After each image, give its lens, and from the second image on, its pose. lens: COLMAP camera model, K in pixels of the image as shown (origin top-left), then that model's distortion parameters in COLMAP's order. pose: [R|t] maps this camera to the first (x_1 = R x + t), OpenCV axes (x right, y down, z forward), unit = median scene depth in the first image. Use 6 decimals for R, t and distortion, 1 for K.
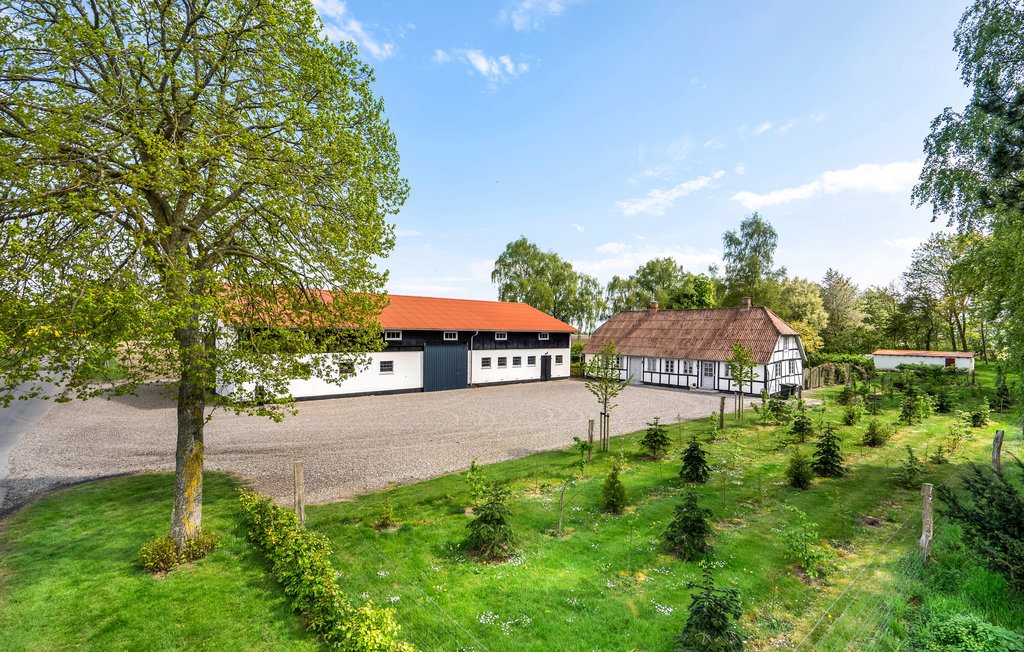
lens RADIAL K [[473.1, 0, 512.5], [0, 473.1, 364.8], [0, 0, 1]] dist [0.017172, 0.000100]
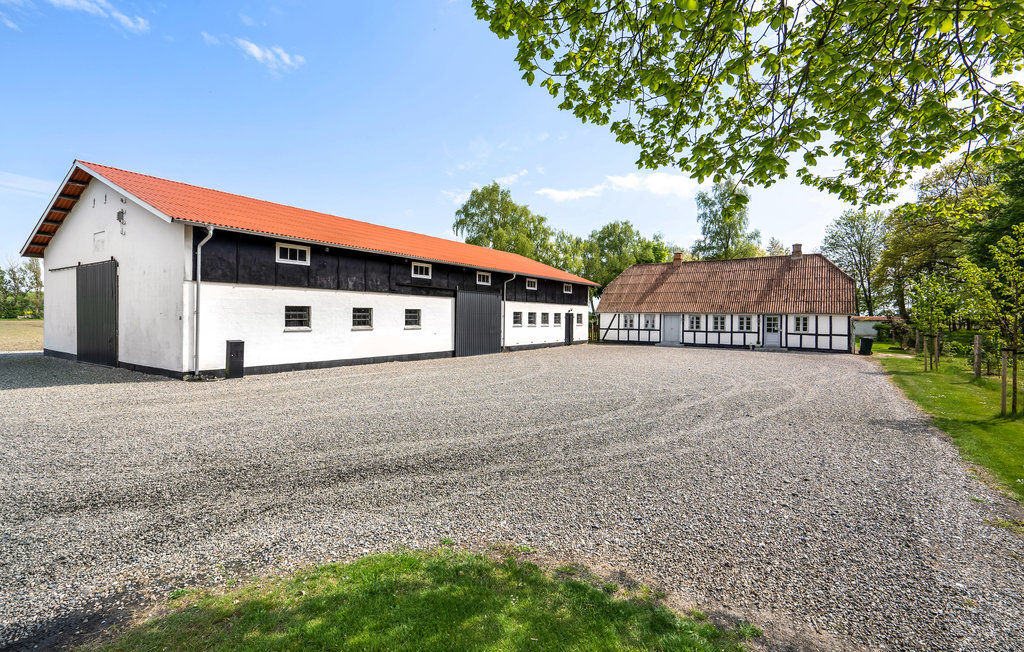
lens RADIAL K [[475.8, 0, 512.0], [0, 475.8, 326.0], [0, 0, 1]] dist [-0.000707, 0.000054]
pose [[0.967465, -0.009311, 0.252833, -0.244365], [0.021631, 0.998708, -0.045992, 0.039698], [-0.252078, 0.049965, 0.966416, 0.268294]]
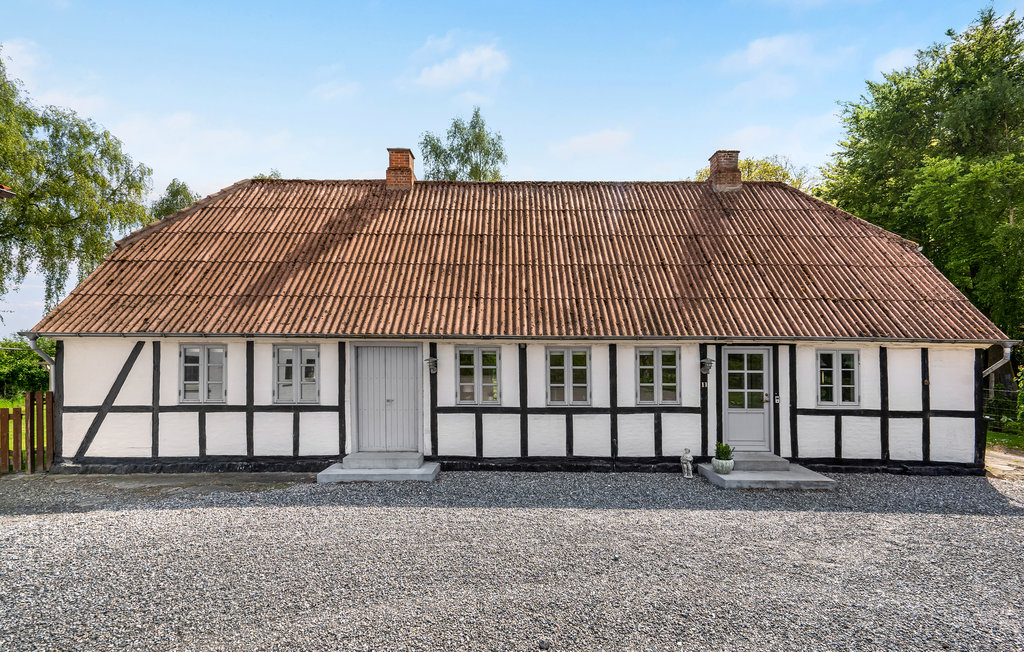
lens RADIAL K [[473.1, 0, 512.5], [0, 473.1, 364.8], [0, 0, 1]] dist [0.017172, 0.000100]
pose [[0.644606, -0.014338, 0.764381, 0.144926], [0.059291, 0.997750, -0.031285, 0.003144], [-0.762212, 0.065488, 0.644006, 0.876190]]
